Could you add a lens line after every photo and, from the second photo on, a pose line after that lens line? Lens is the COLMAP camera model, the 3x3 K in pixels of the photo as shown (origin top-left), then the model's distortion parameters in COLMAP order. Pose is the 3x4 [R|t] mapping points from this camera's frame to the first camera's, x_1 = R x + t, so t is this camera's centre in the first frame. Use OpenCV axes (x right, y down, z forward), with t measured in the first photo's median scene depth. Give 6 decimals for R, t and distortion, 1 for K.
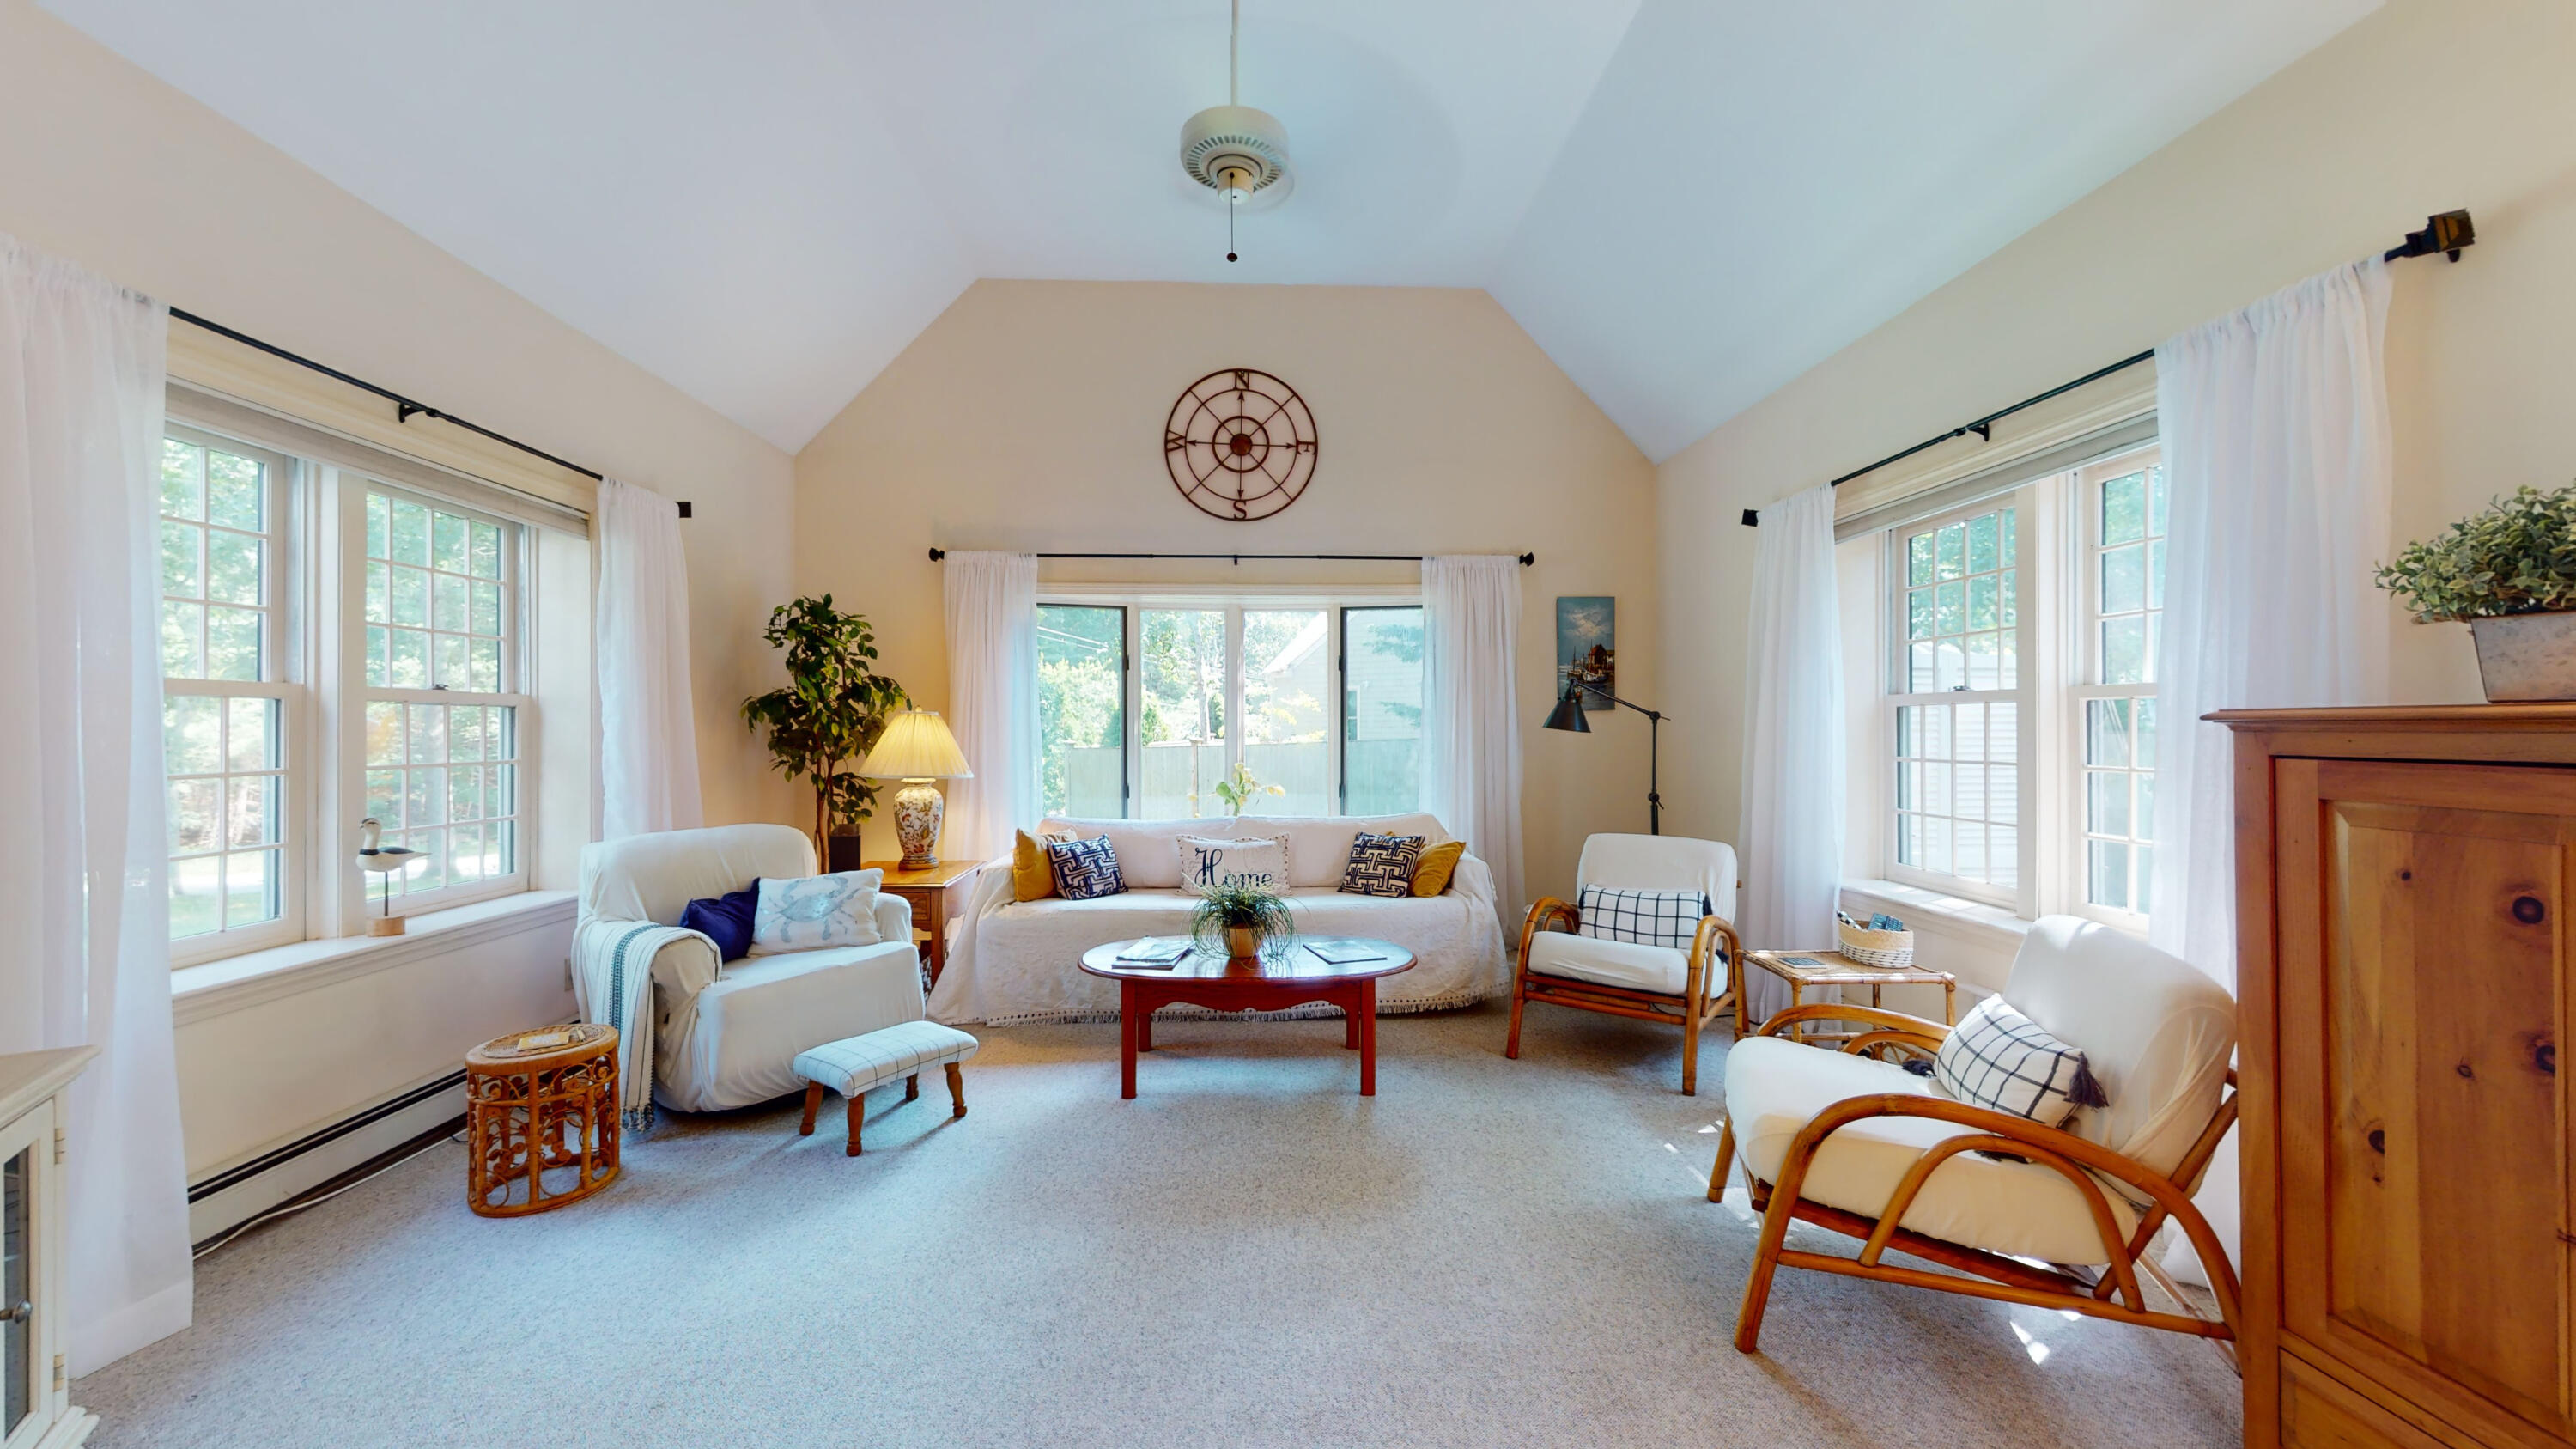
lens RADIAL K [[943.5, 0, 1304.8], [0, 943.5, 739.7], [0, 0, 1]] dist [-0.002784, -0.000369]
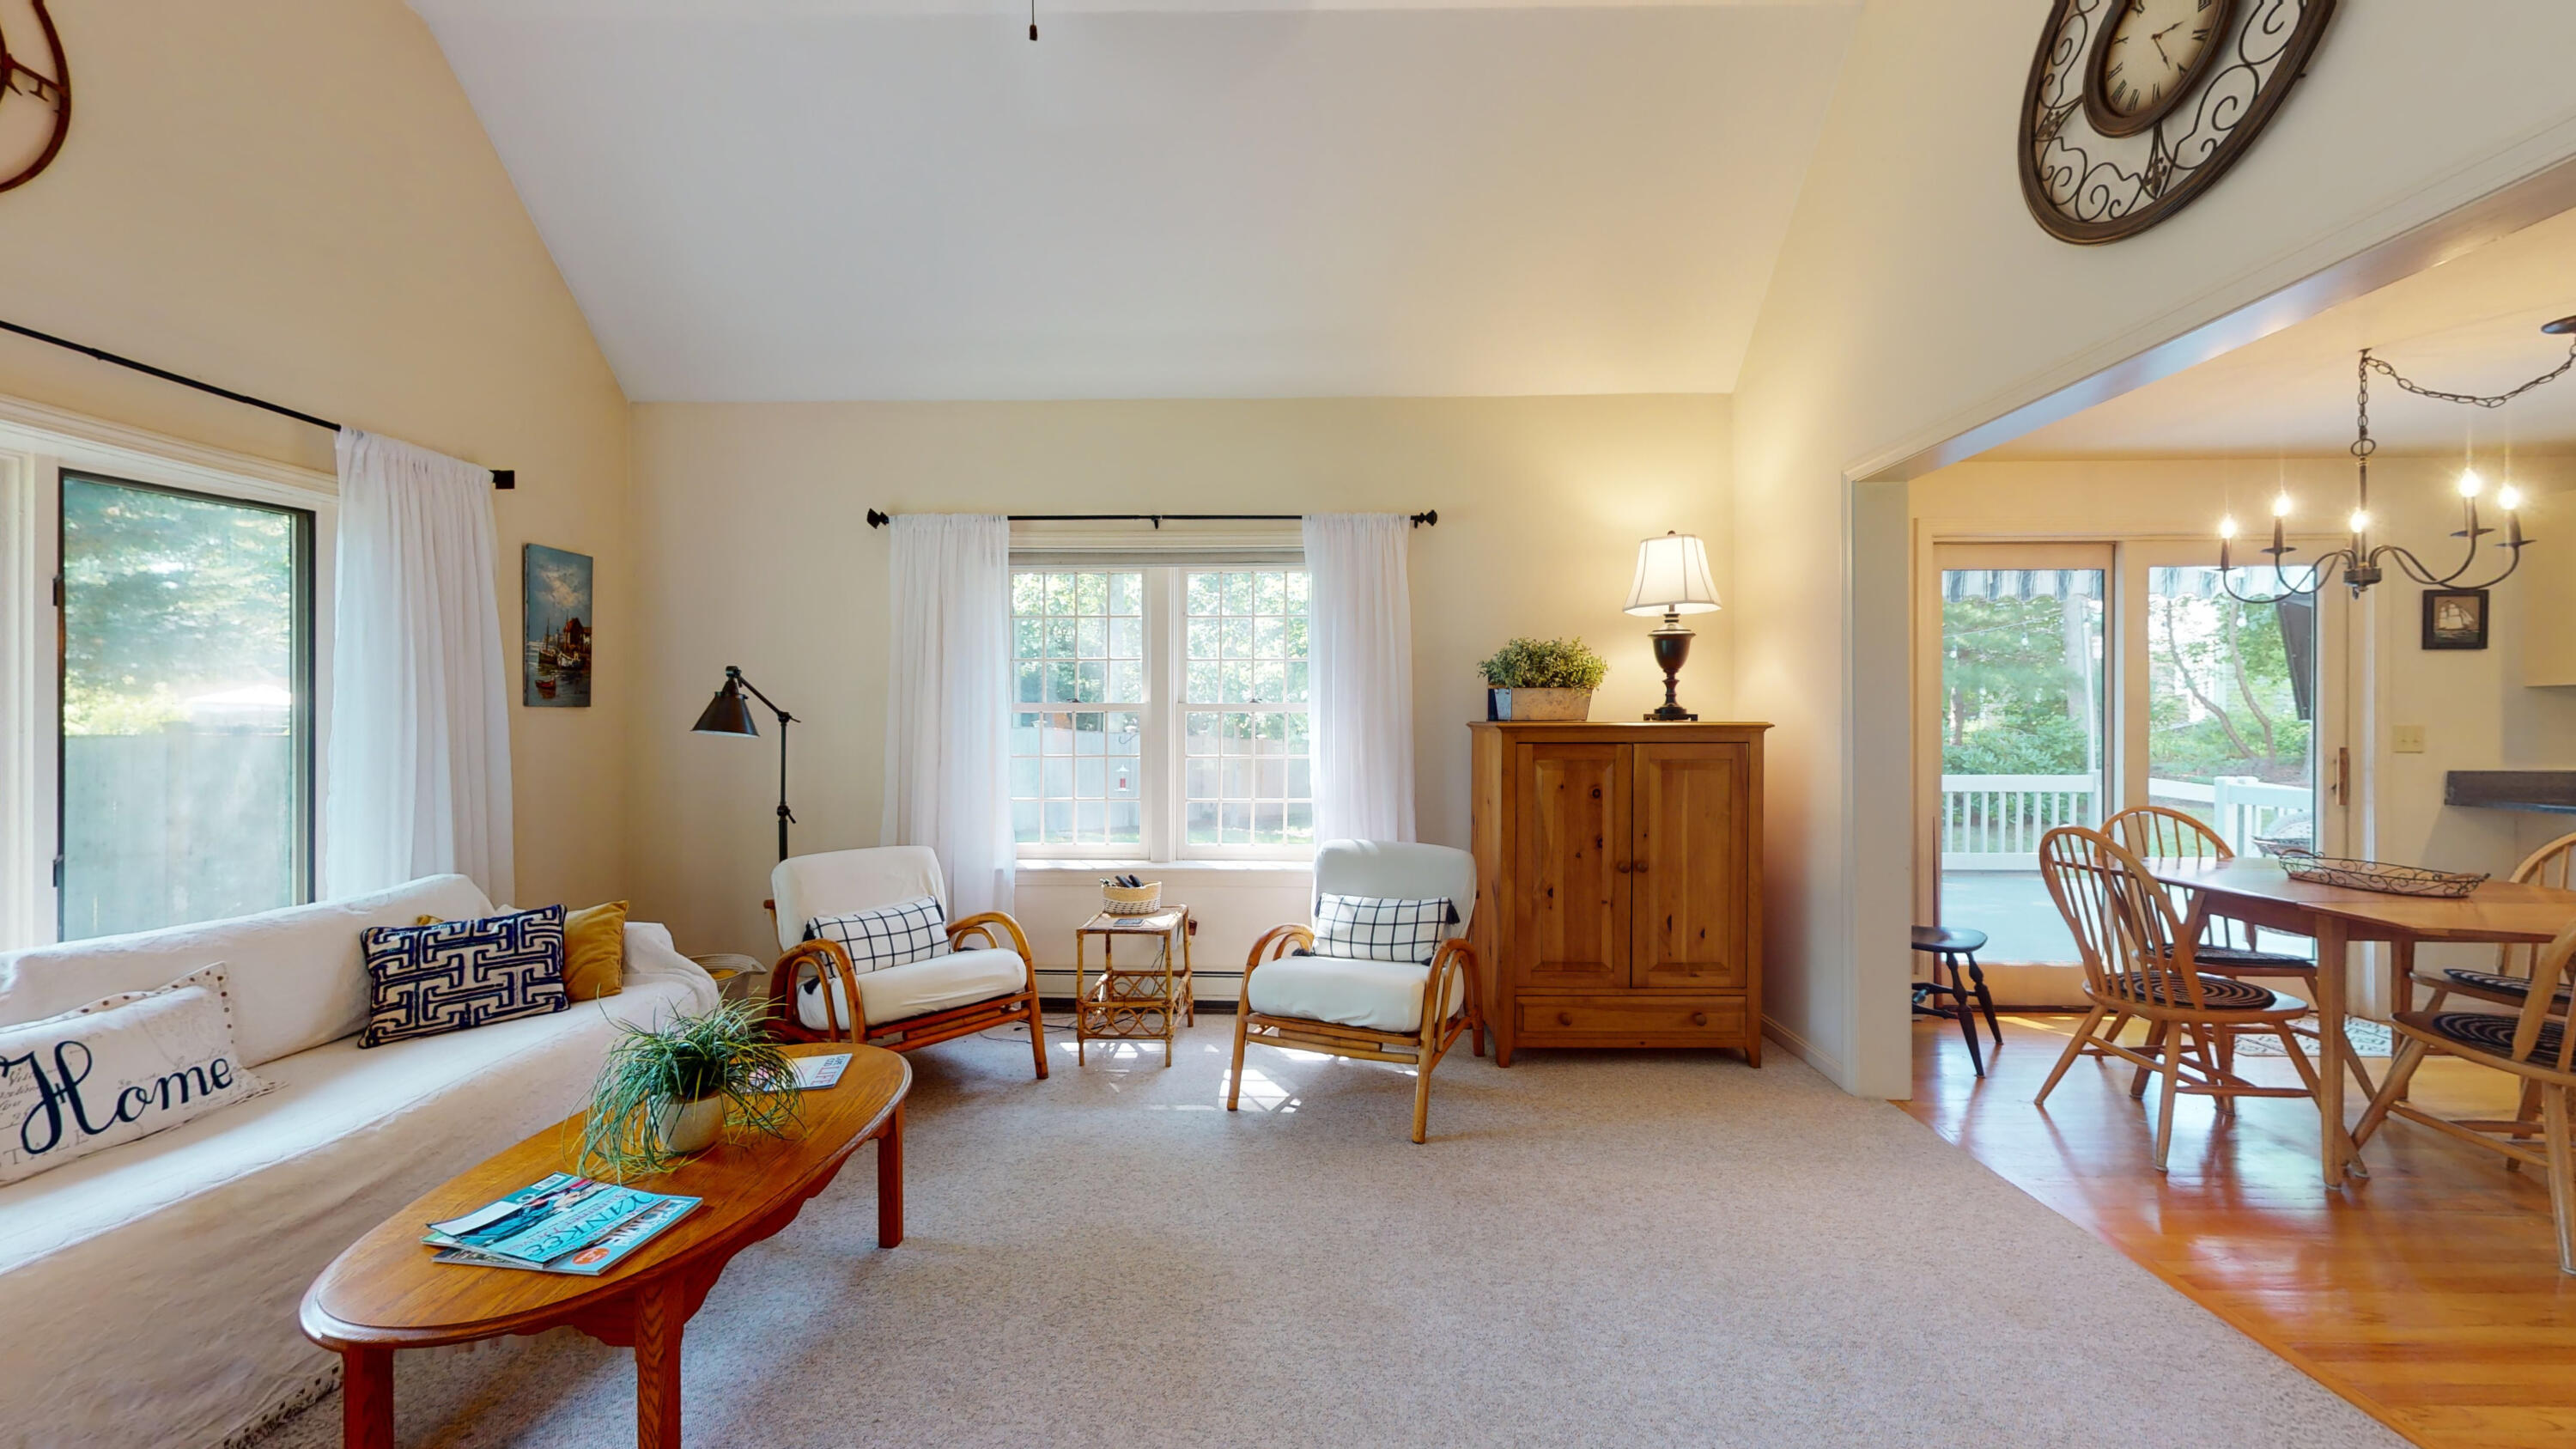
lens RADIAL K [[943.5, 0, 1288.9], [0, 943.5, 730.8], [0, 0, 1]] dist [-0.002784, -0.000369]
pose [[0.073280, 0.000460, 0.997311, -0.438281], [0.013906, 0.999902, -0.001483, -0.004882], [-0.997214, 0.013977, 0.073267, 0.453266]]
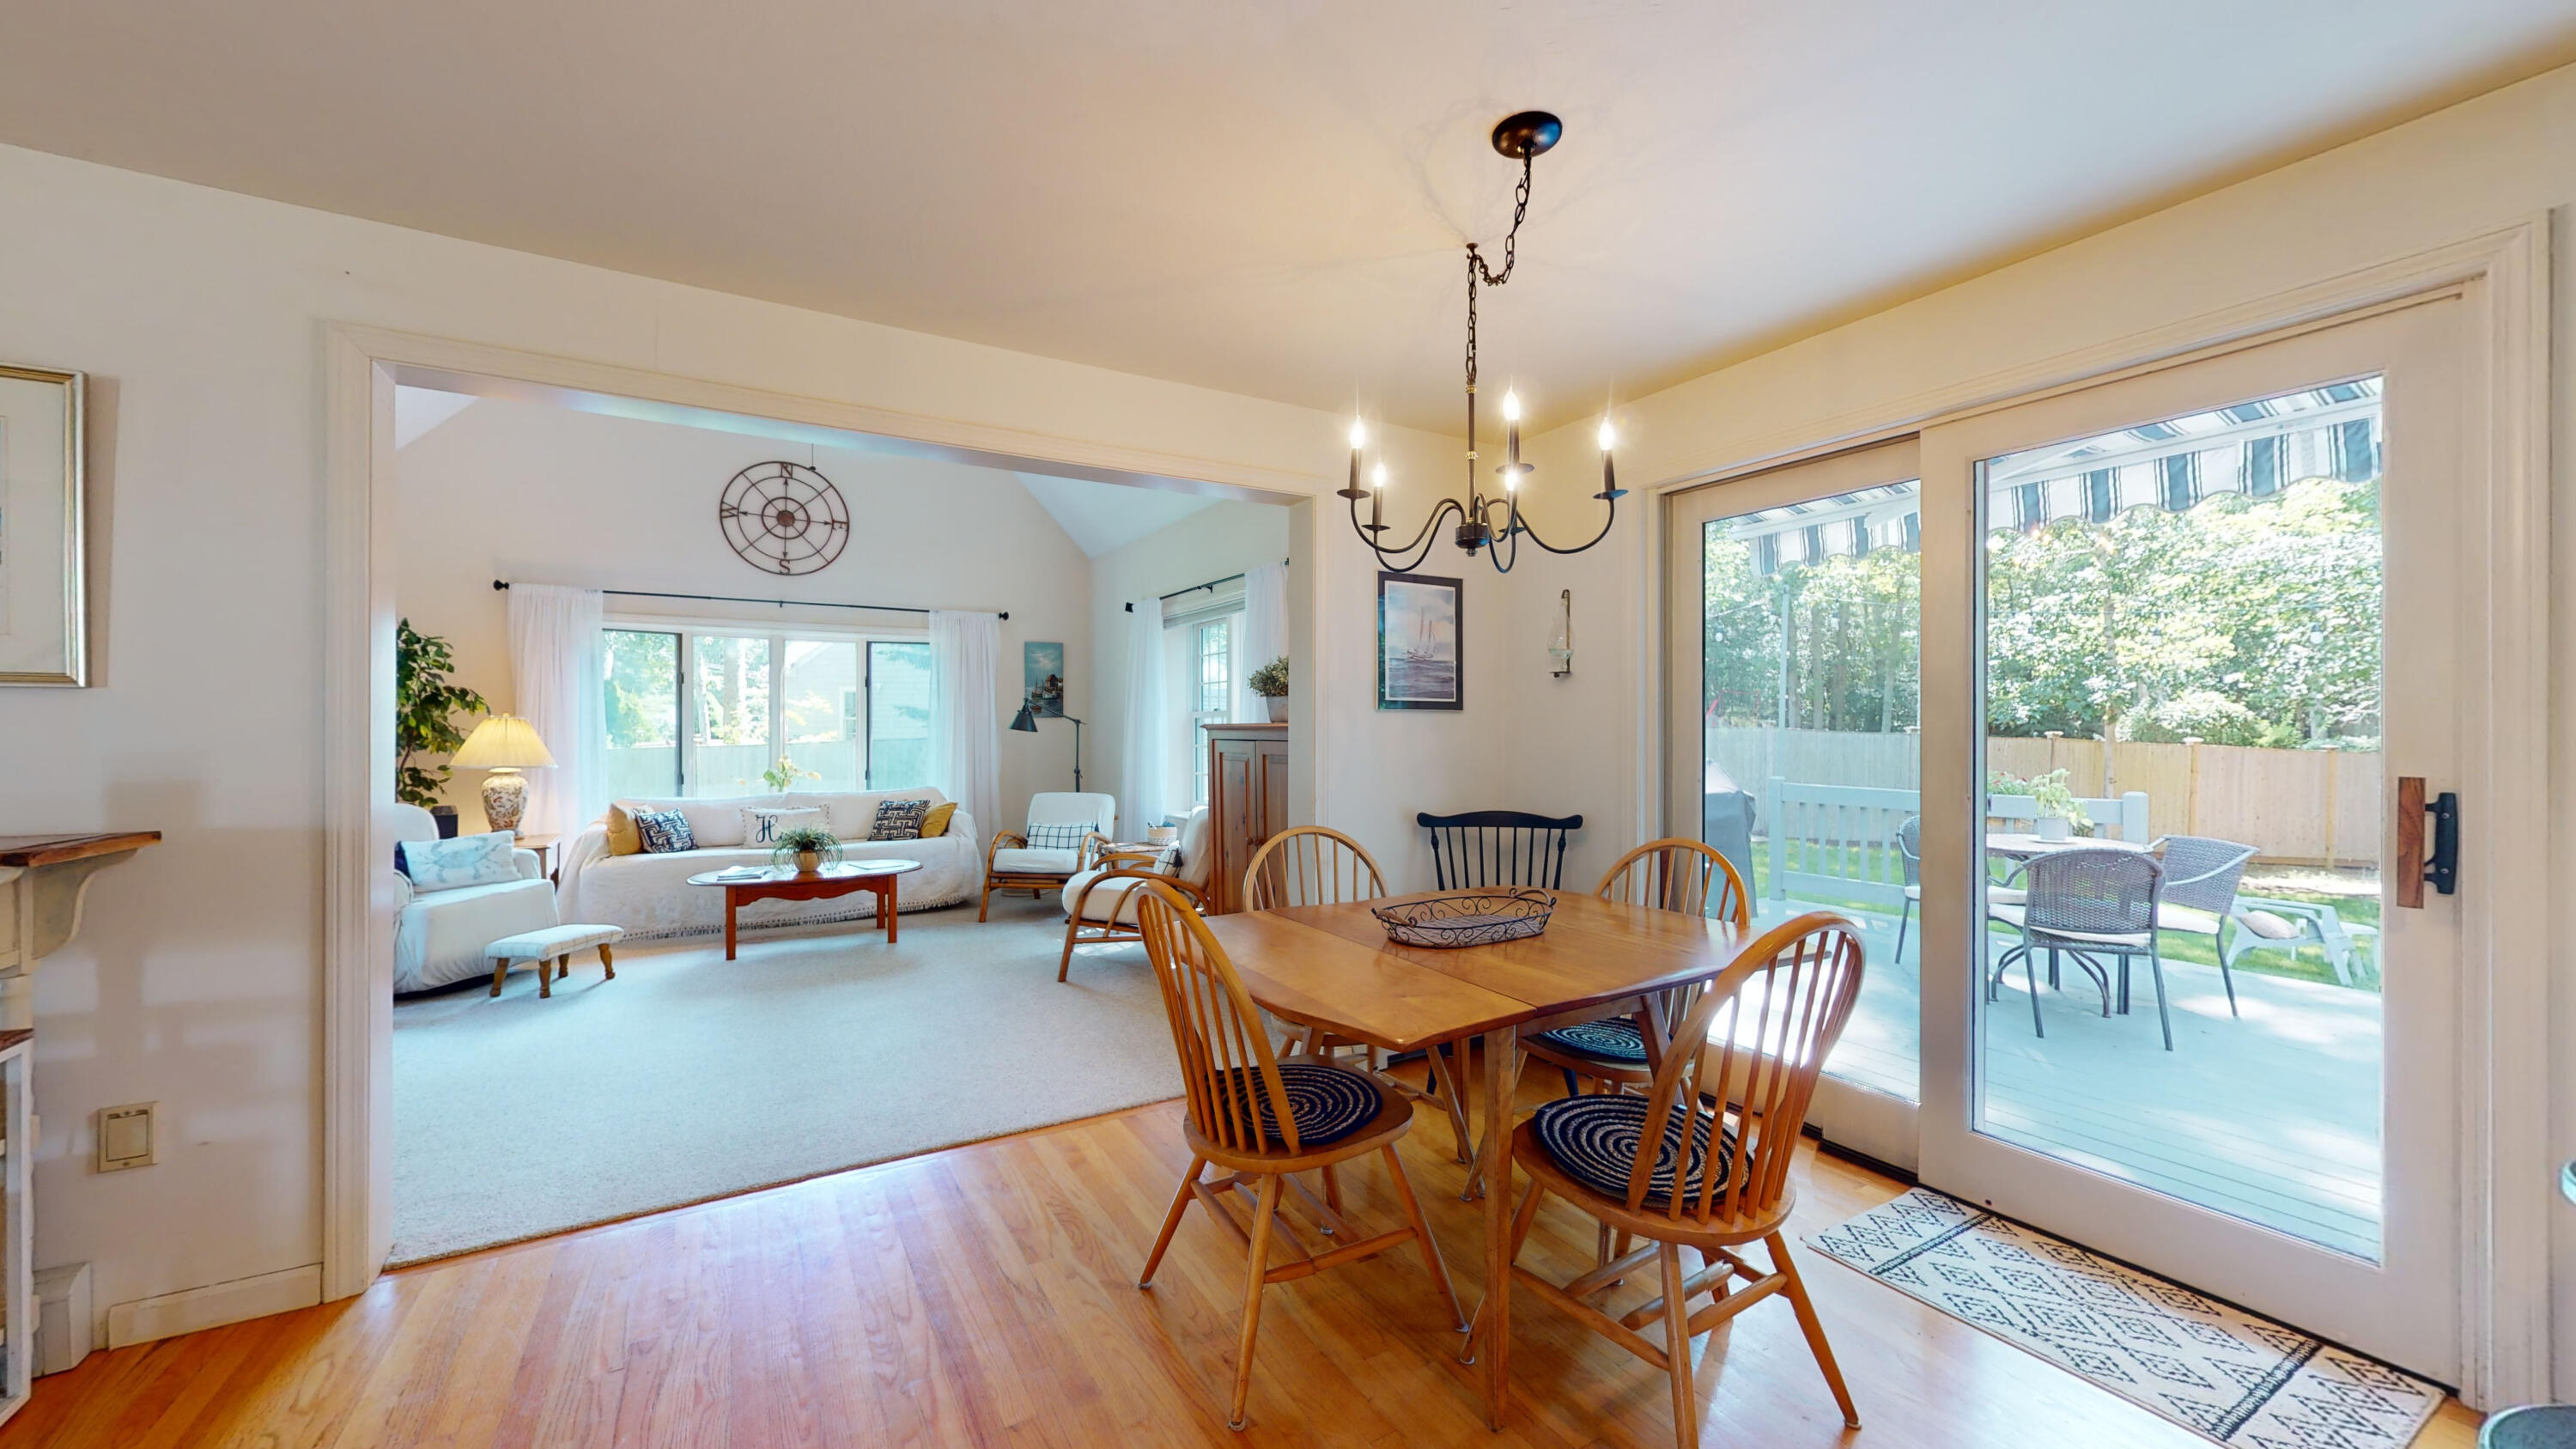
lens RADIAL K [[943.5, 0, 1299.3], [0, 943.5, 729.0], [0, 0, 1]] dist [-0.002784, -0.000369]
pose [[0.883355, 0.000274, 0.468704, -0.057871], [0.002657, 0.999981, -0.005592, -0.002695], [-0.468697, 0.006185, 0.883337, -0.609717]]
